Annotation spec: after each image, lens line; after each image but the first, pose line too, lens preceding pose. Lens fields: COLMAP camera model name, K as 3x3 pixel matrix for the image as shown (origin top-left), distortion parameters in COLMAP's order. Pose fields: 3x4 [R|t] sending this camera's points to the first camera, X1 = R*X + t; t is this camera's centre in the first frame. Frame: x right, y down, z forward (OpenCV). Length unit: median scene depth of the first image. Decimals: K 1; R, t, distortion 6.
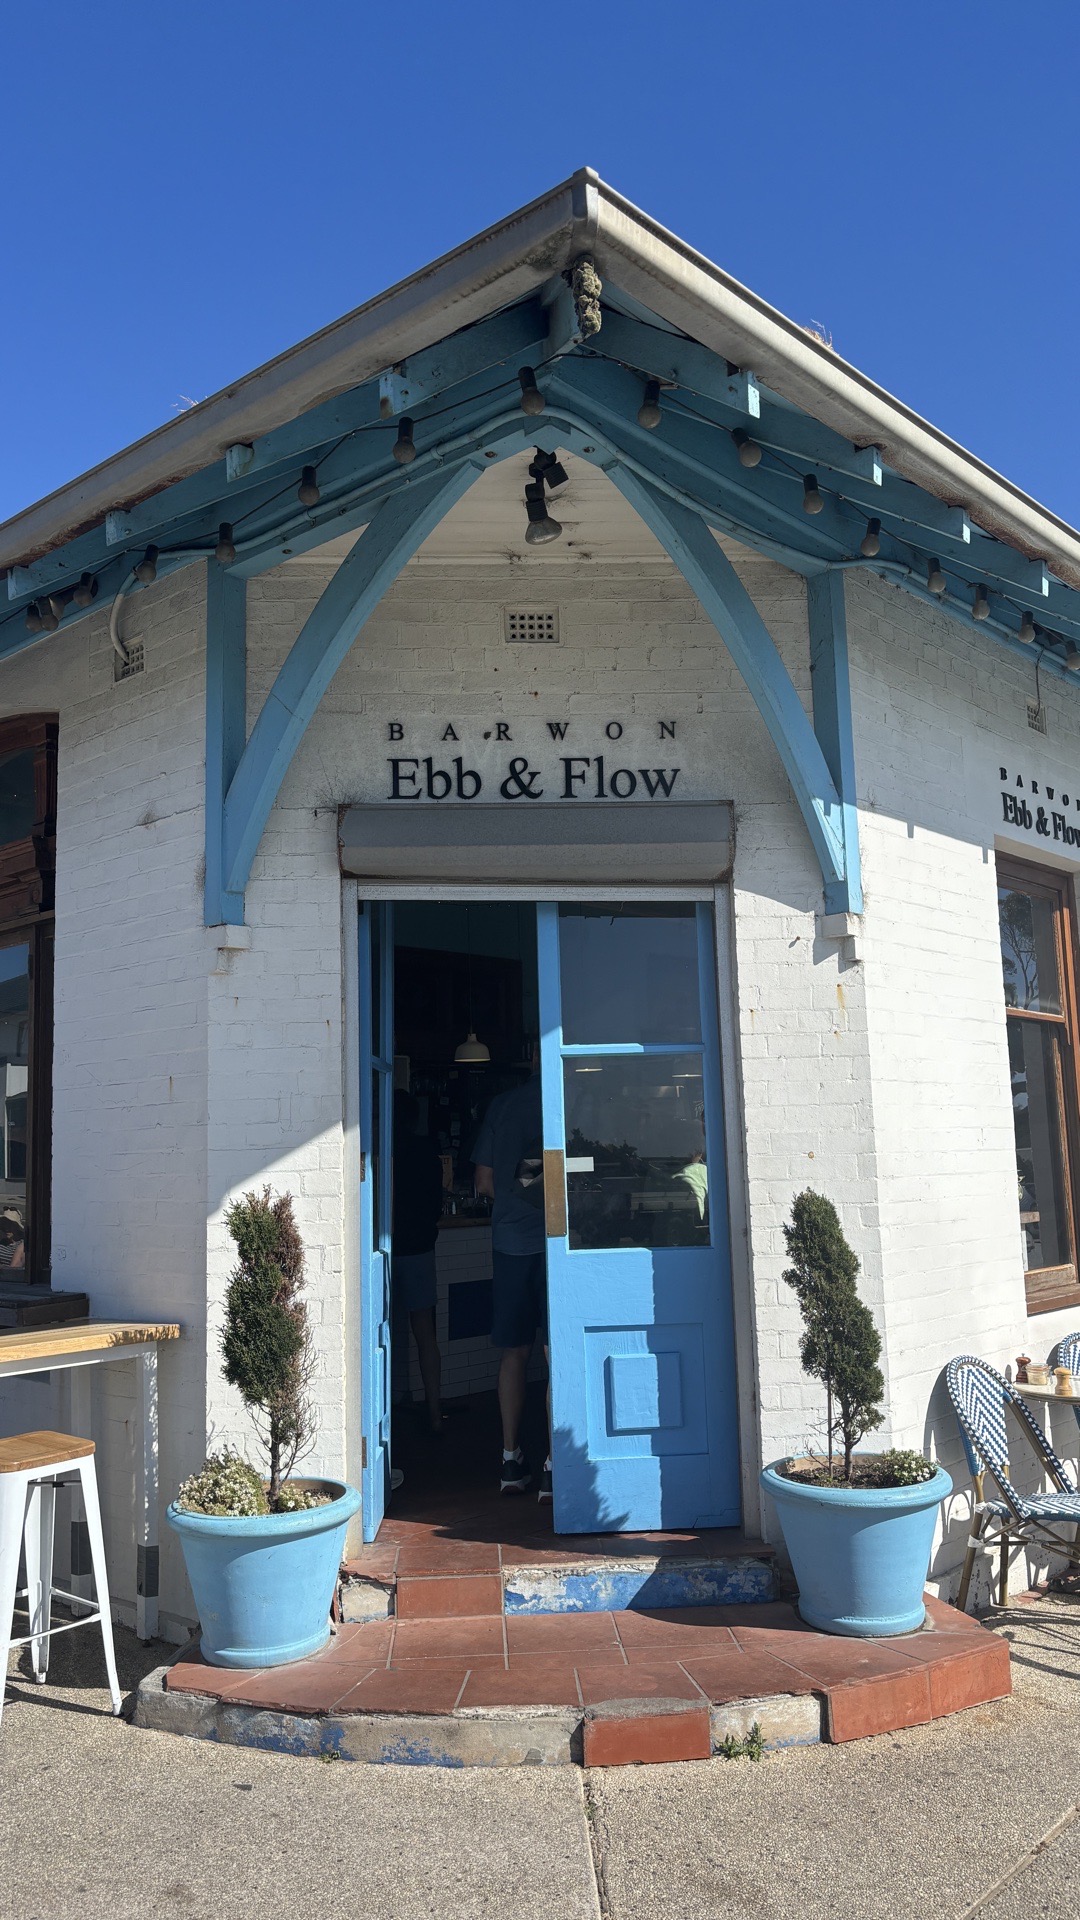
lens RADIAL K [[1488.8, 0, 538.4], [0, 1488.8, 967.5], [0, 0, 1]] dist [0.063895, -0.079137]
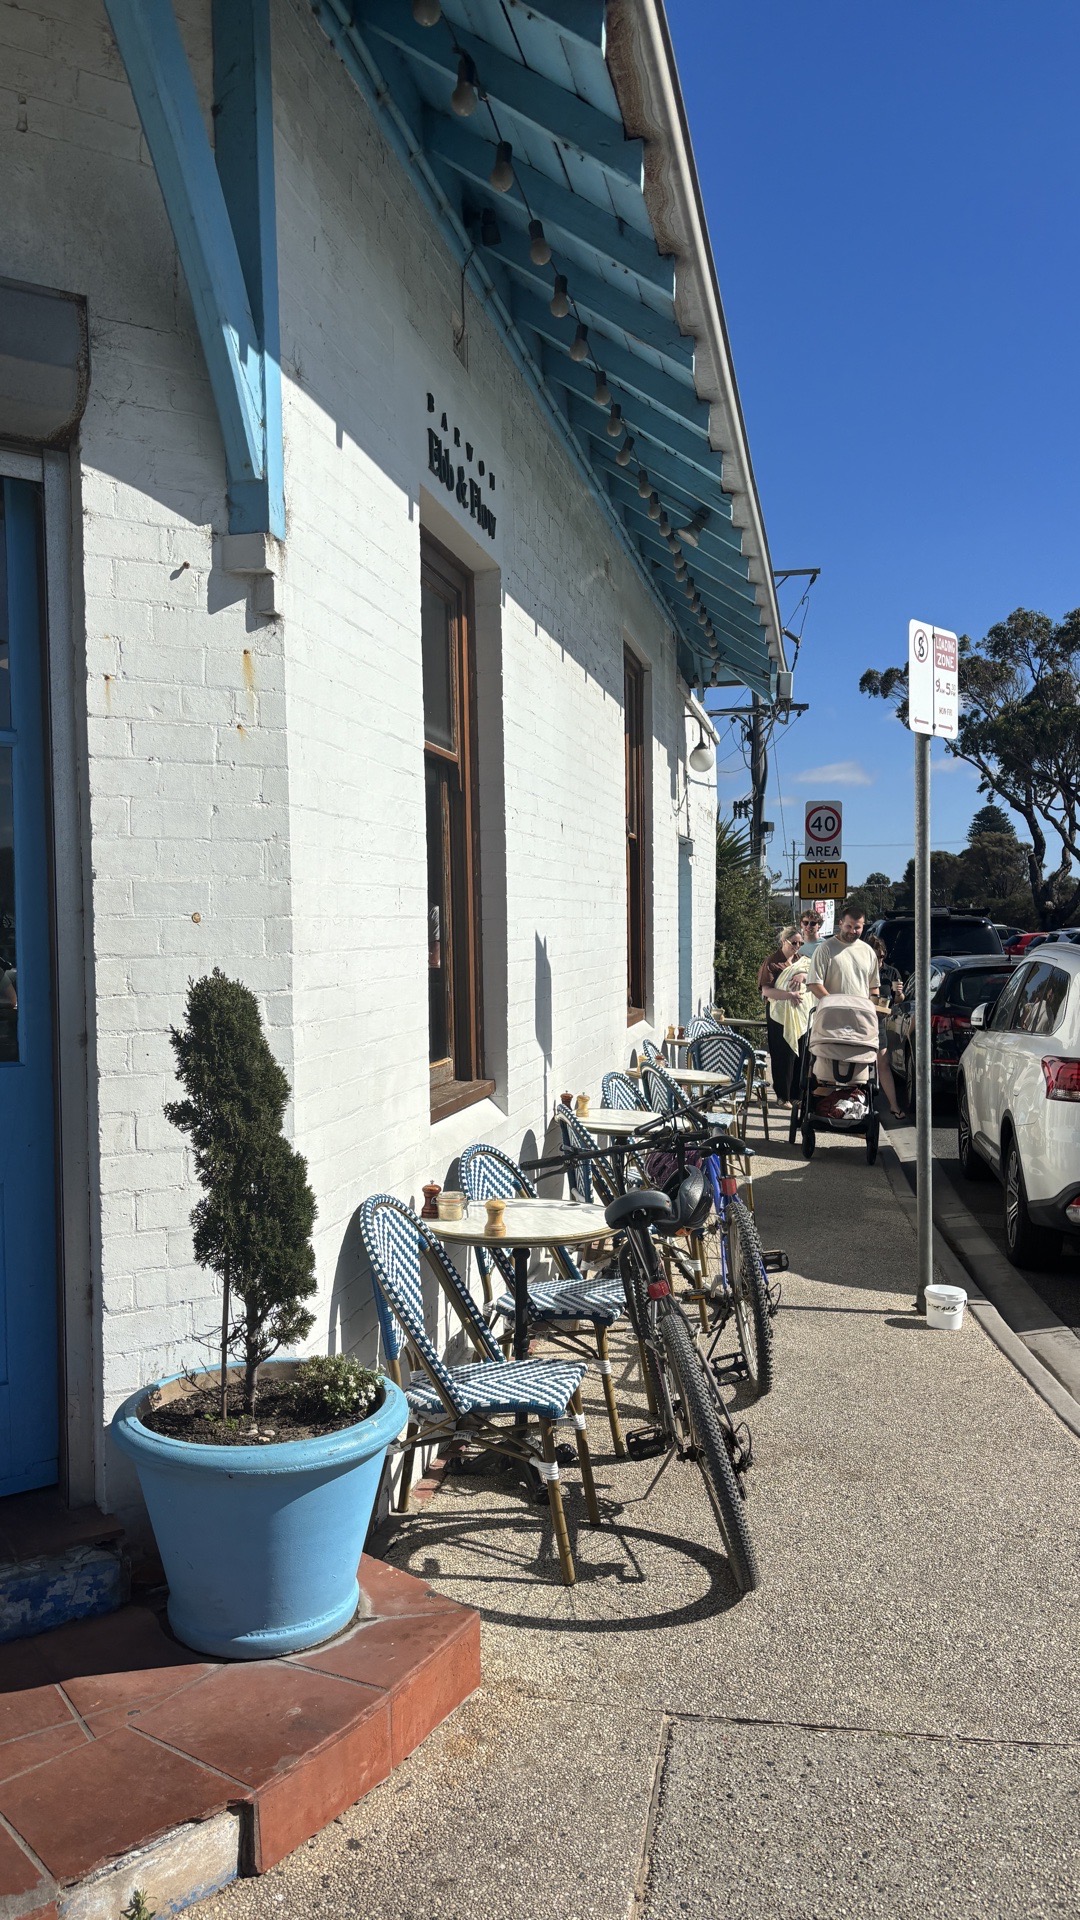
lens RADIAL K [[1488.8, 0, 538.4], [0, 1488.8, 967.5], [0, 0, 1]] dist [0.063895, -0.079137]
pose [[0.870271, -0.001650, 0.492570, -0.003426], [-0.070887, 0.989165, 0.128556, 0.055022], [-0.487446, -0.146796, 0.860725, 0.381182]]
